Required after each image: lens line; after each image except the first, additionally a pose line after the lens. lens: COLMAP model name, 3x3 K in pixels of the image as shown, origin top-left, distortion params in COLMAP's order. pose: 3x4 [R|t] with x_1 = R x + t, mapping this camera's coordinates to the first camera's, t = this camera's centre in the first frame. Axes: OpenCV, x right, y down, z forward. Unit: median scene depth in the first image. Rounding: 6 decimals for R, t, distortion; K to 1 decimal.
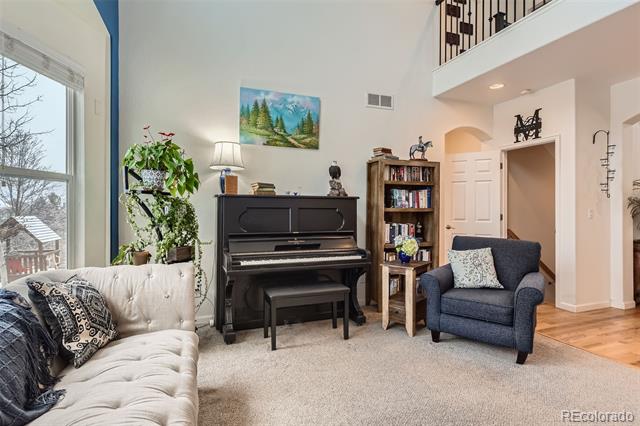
lens RADIAL K [[337.4, 0, 319.5], [0, 337.4, 210.6], [0, 0, 1]] dist [-0.001199, 0.000095]
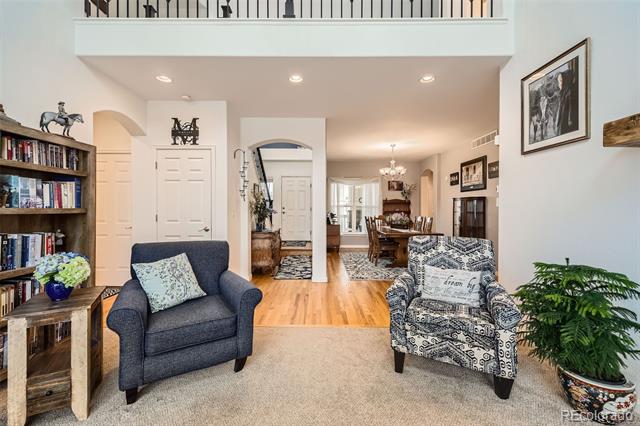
lens RADIAL K [[266.2, 0, 319.5], [0, 266.2, 212.1], [0, 0, 1]] dist [0.001761, -0.000805]
pose [[0.350890, -0.008625, 0.936377, -0.020584], [0.005717, 0.999959, 0.007069, -0.000589], [-0.936399, 0.002873, 0.350925, 0.338928]]
